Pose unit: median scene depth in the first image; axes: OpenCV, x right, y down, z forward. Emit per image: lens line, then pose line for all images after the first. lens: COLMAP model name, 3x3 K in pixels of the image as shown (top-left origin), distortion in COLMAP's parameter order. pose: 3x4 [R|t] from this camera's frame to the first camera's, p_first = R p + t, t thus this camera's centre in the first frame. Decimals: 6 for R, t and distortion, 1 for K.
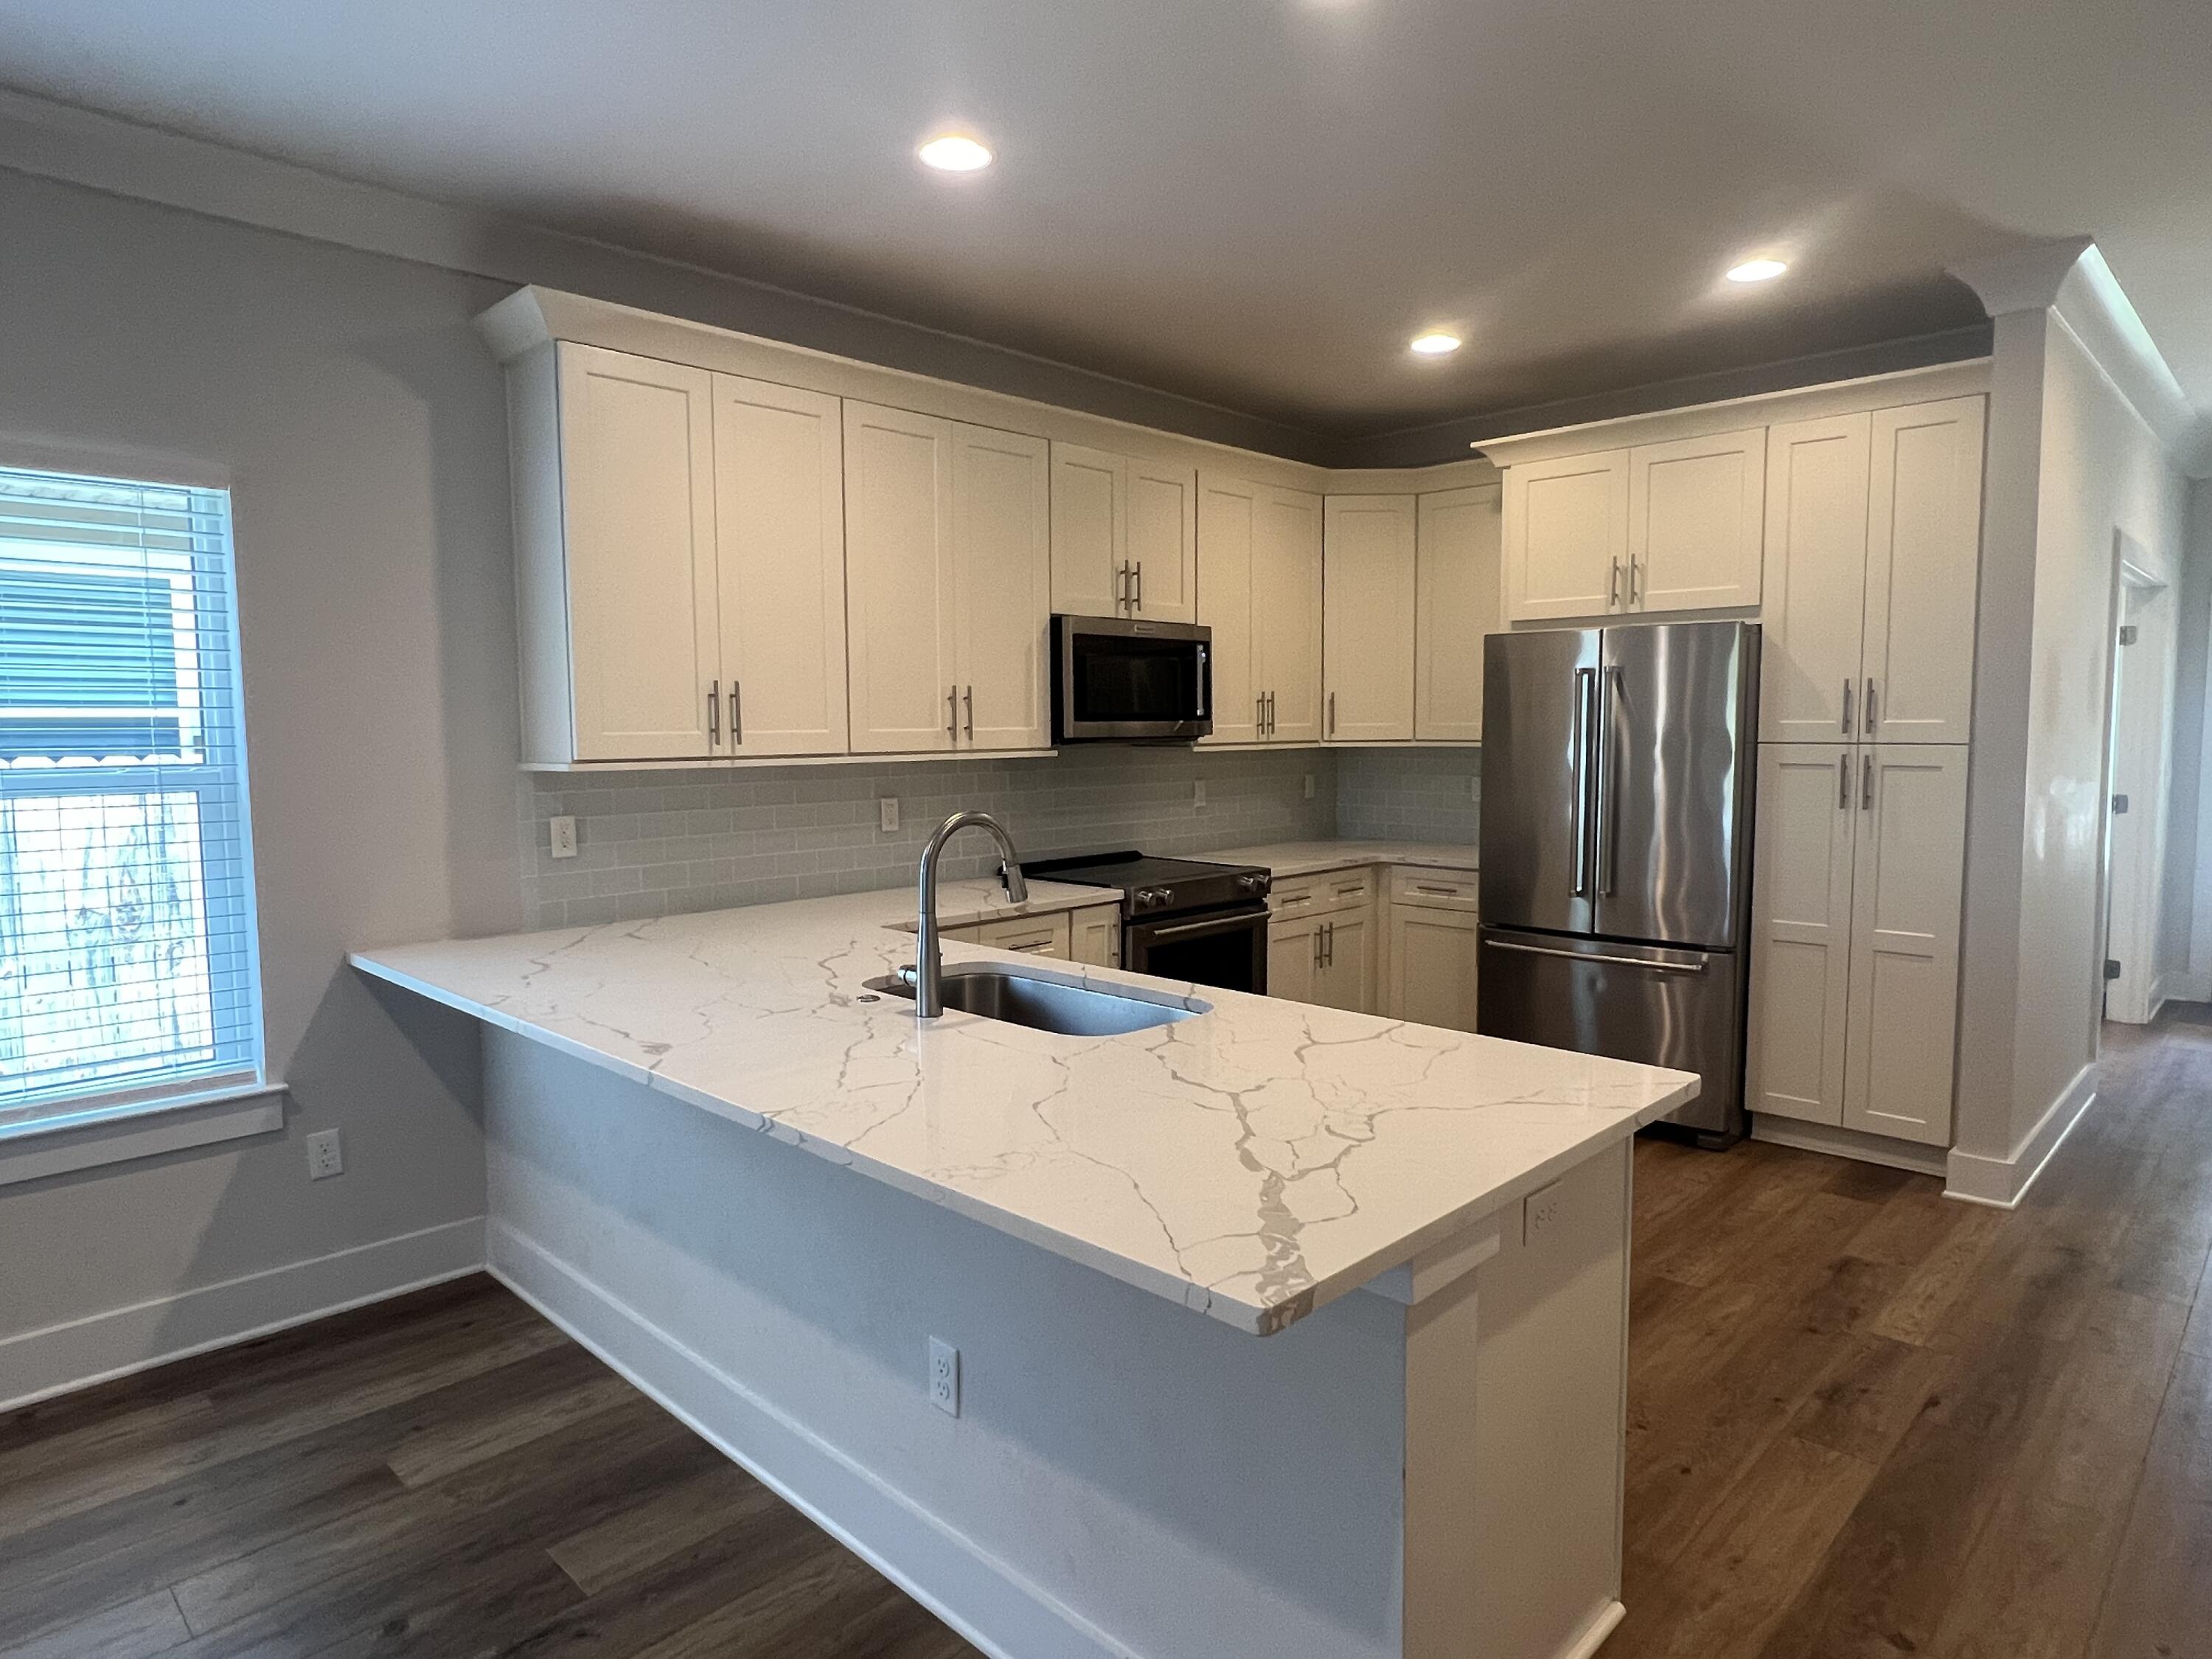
lens RADIAL K [[1301.3, 0, 1111.8], [0, 1301.3, 830.6], [0, 0, 1]] dist [-0.000455, -0.000534]
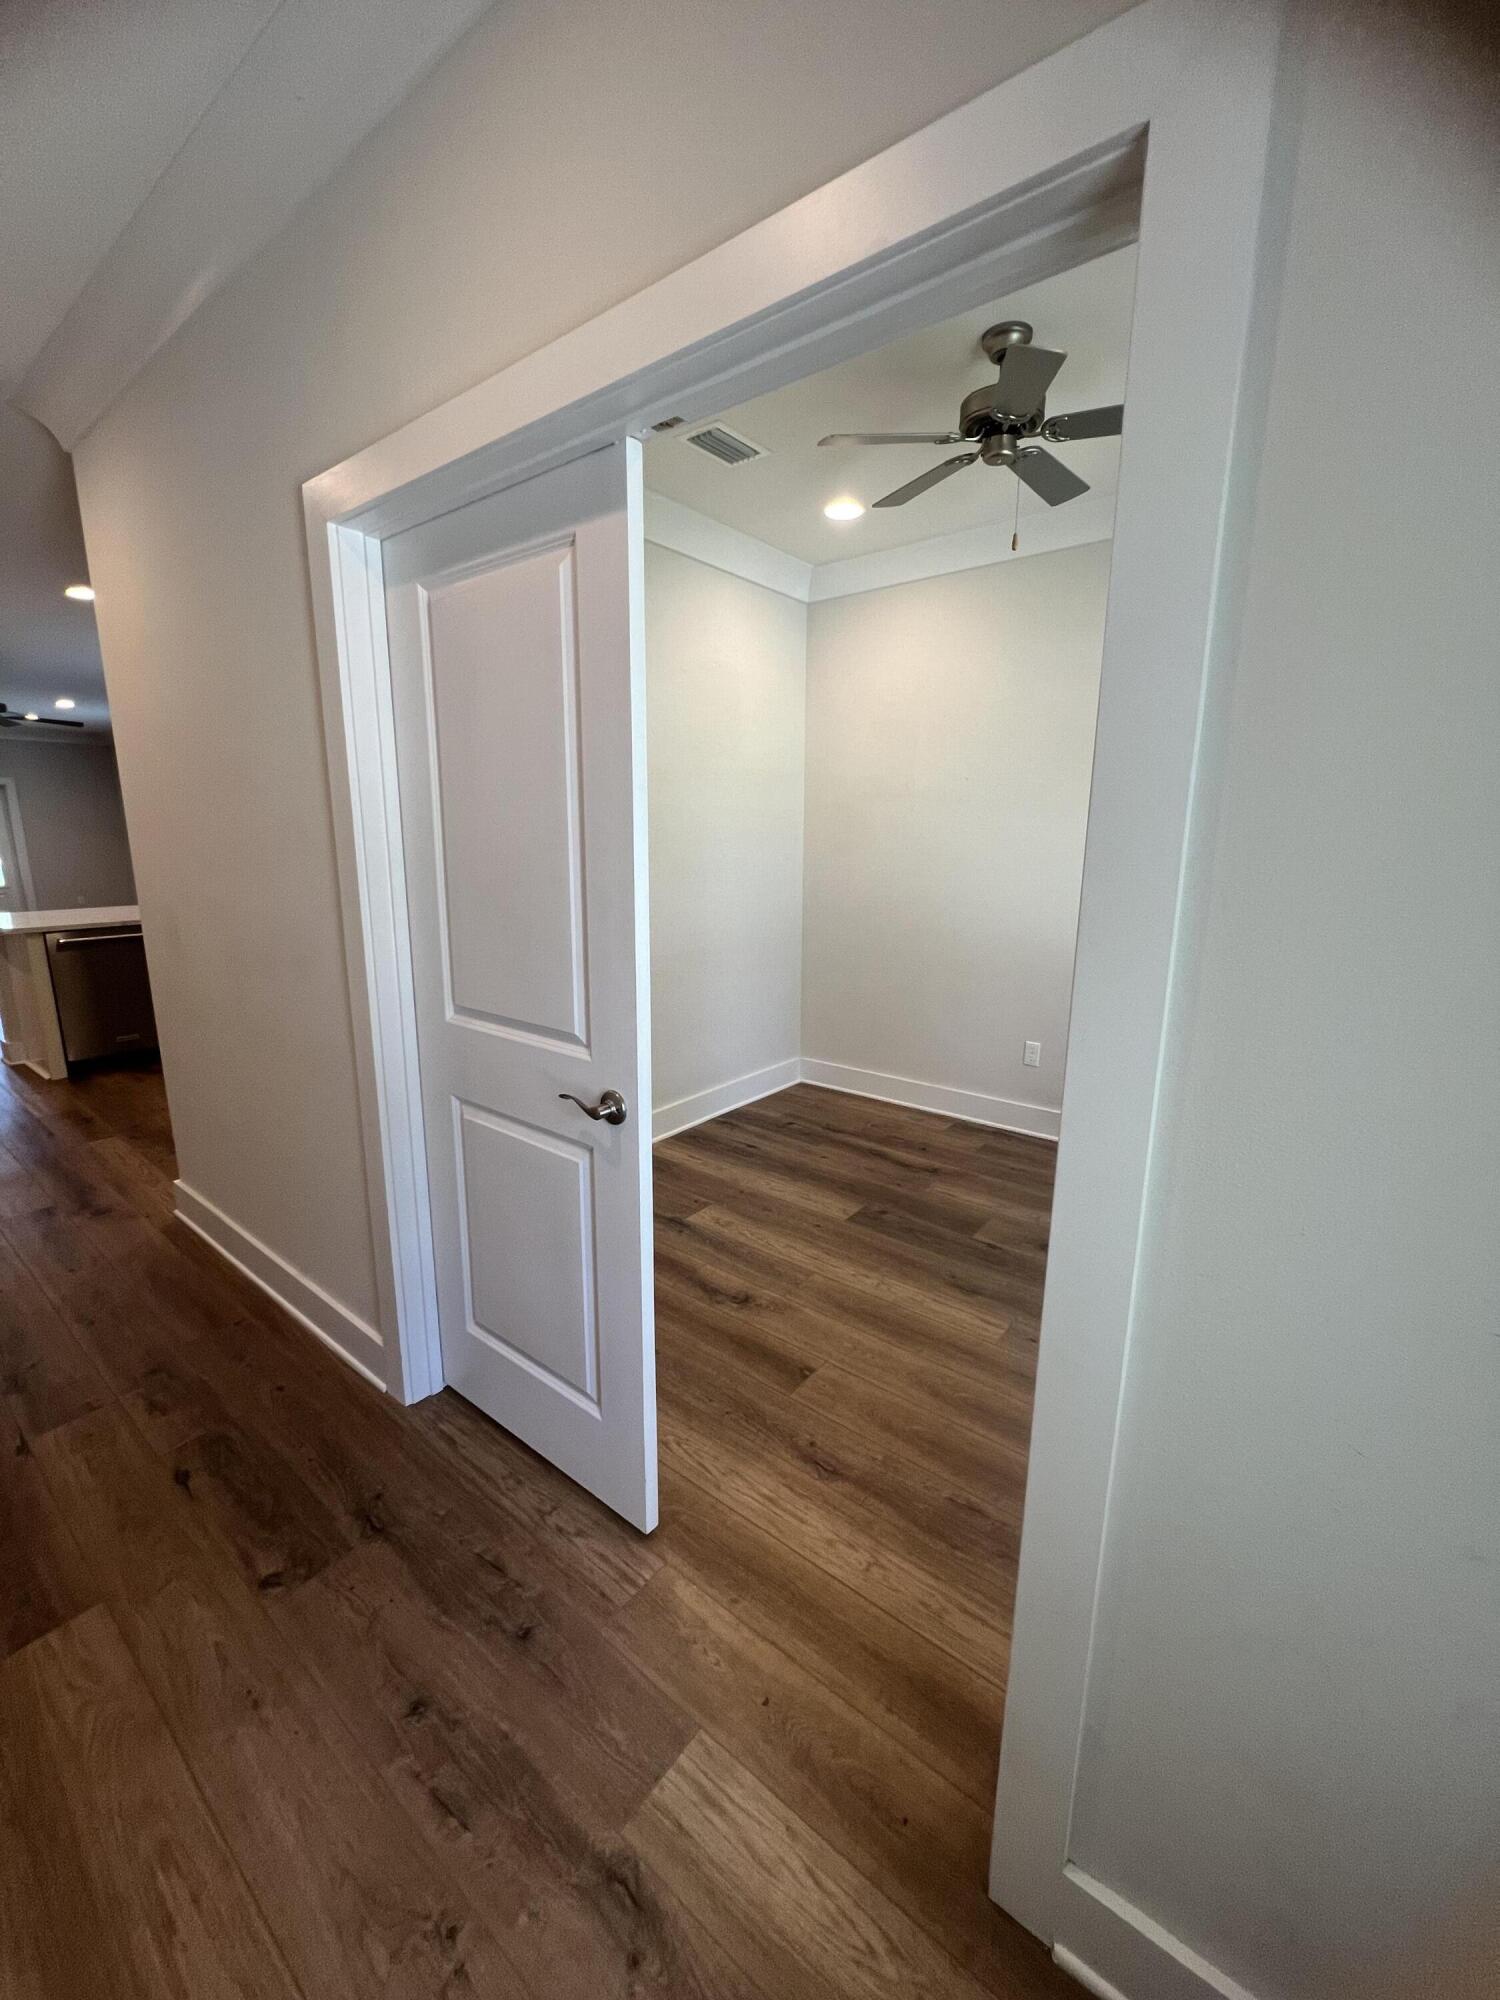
lens RADIAL K [[793.8, 0, 755.9], [0, 793.8, 996.2], [0, 0, 1]] dist [-0.001061, -0.000081]
pose [[0.102774, 0.211475, -0.971965, 1.630149], [-0.073720, 0.976071, 0.204574, -0.140658], [0.991969, 0.050629, 0.115905, 1.622633]]
